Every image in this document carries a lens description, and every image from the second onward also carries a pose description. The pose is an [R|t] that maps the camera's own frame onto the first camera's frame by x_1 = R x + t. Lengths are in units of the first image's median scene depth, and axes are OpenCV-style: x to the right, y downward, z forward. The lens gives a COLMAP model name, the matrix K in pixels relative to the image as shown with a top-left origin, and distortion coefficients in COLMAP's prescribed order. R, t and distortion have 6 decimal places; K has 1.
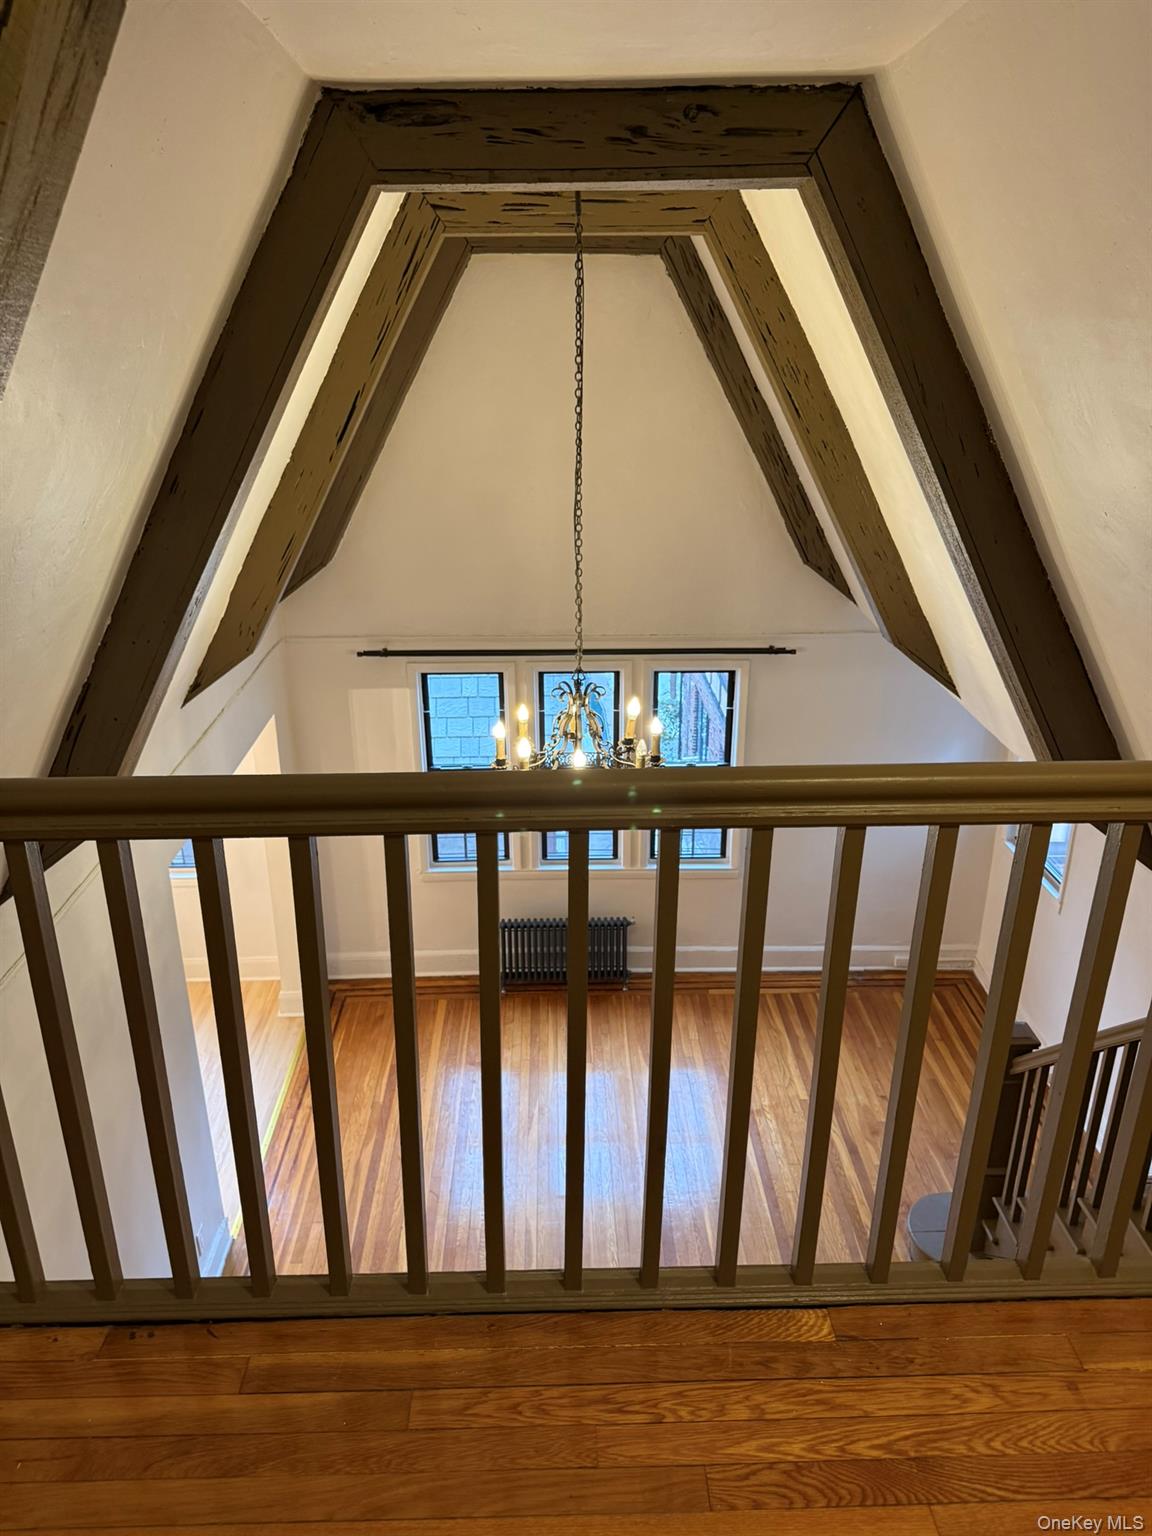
lens RADIAL K [[1124.7, 0, 576.0], [0, 1124.7, 768.0], [0, 0, 1]] dist [0.245280, -0.379595]
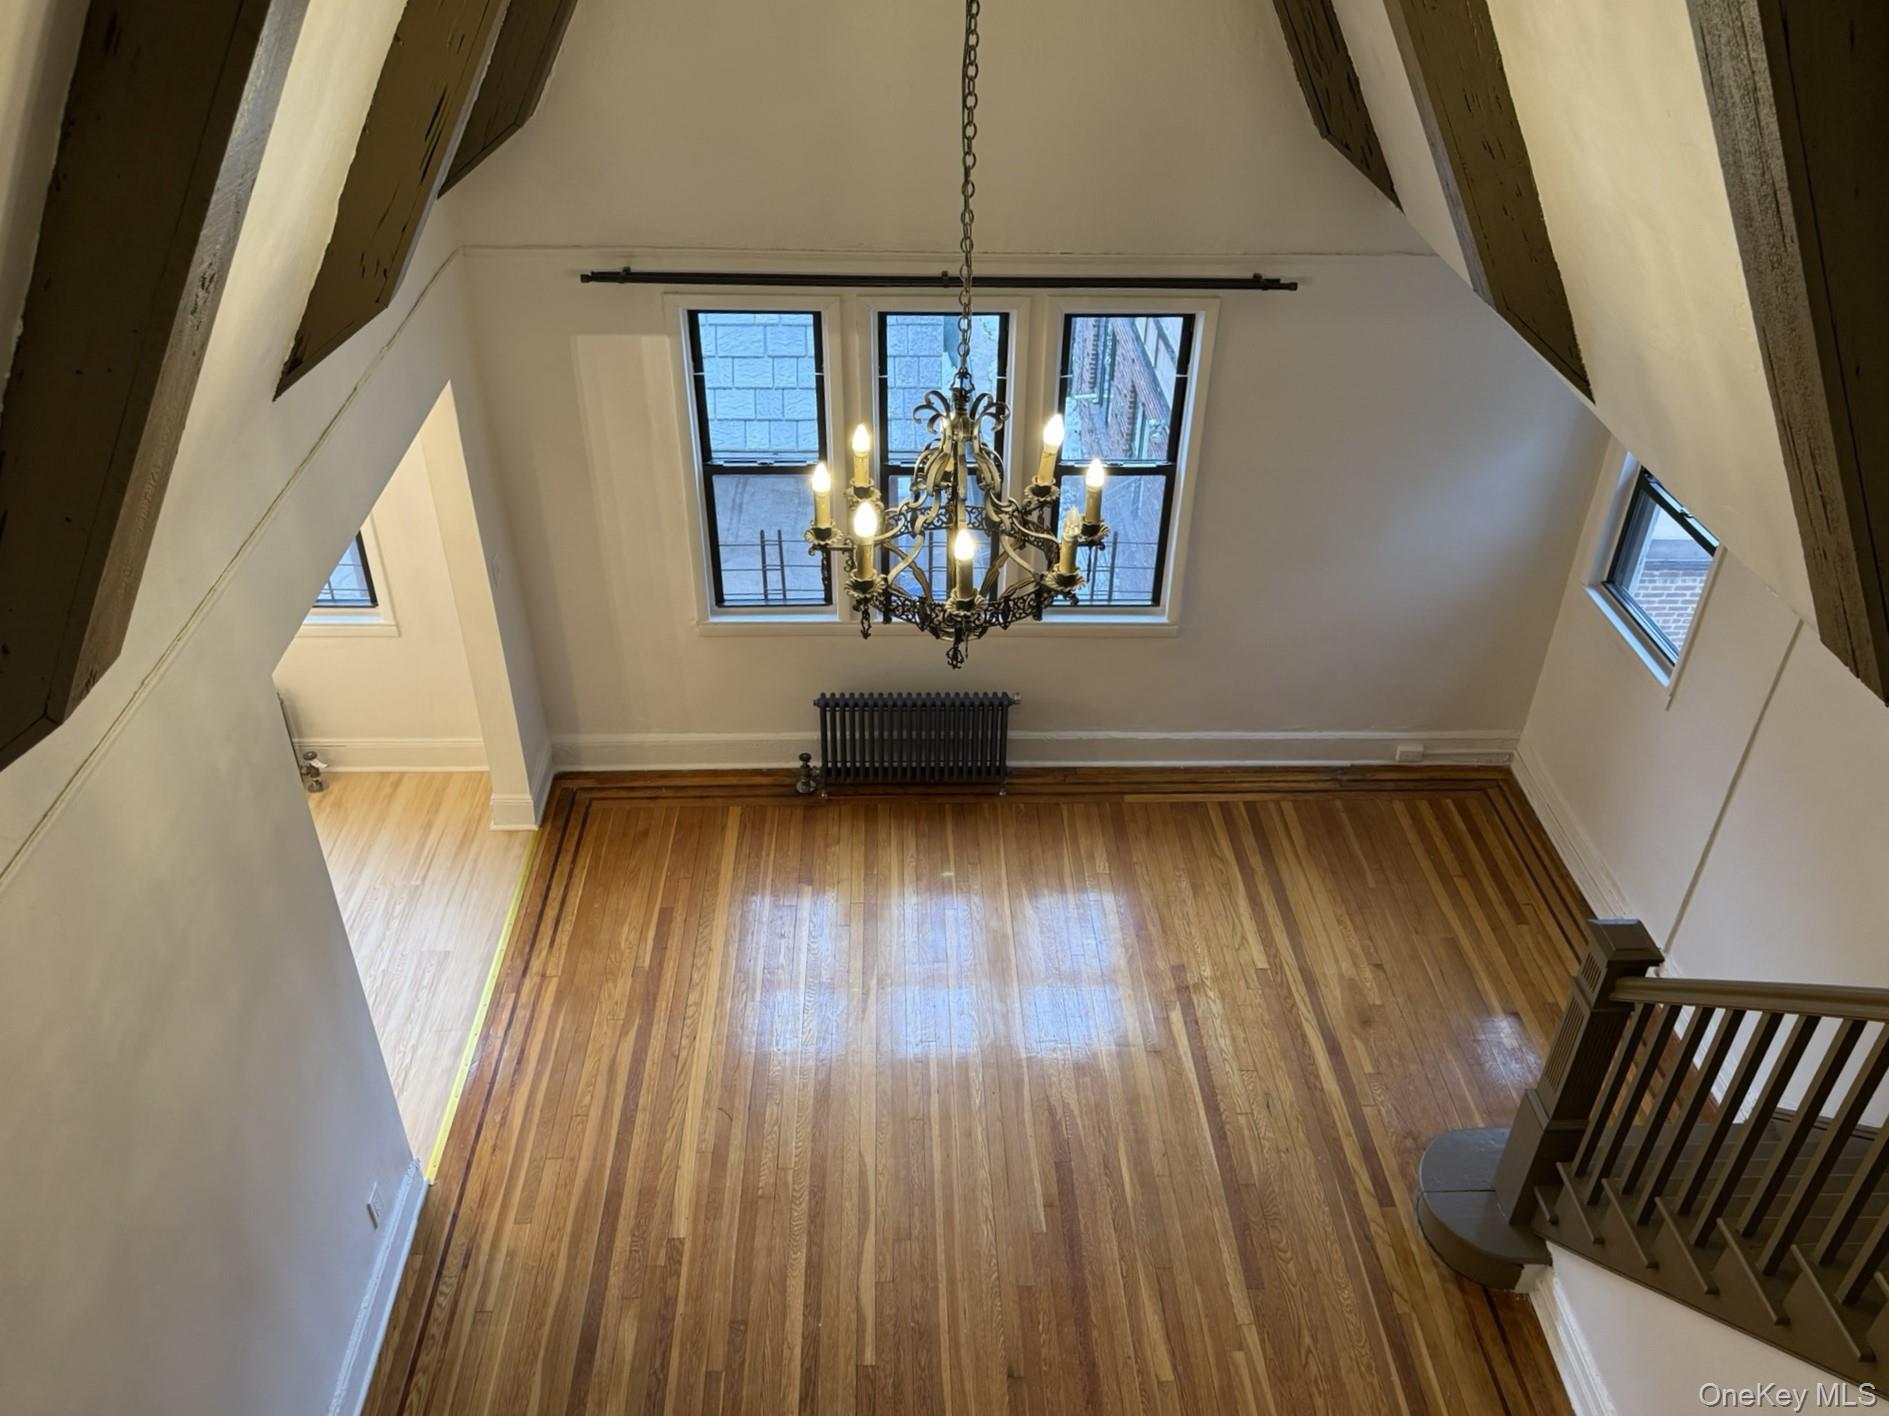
lens RADIAL K [[1490.0, 0, 944.5], [0, 1490.0, 708.0], [0, 0, 1]] dist [0.250362, -0.525453]
pose [[0.999708, 0.011159, 0.021438, -0.012766], [-0.015446, 0.977236, 0.211593, -0.050778], [-0.018588, -0.211862, 0.977123, 0.146160]]
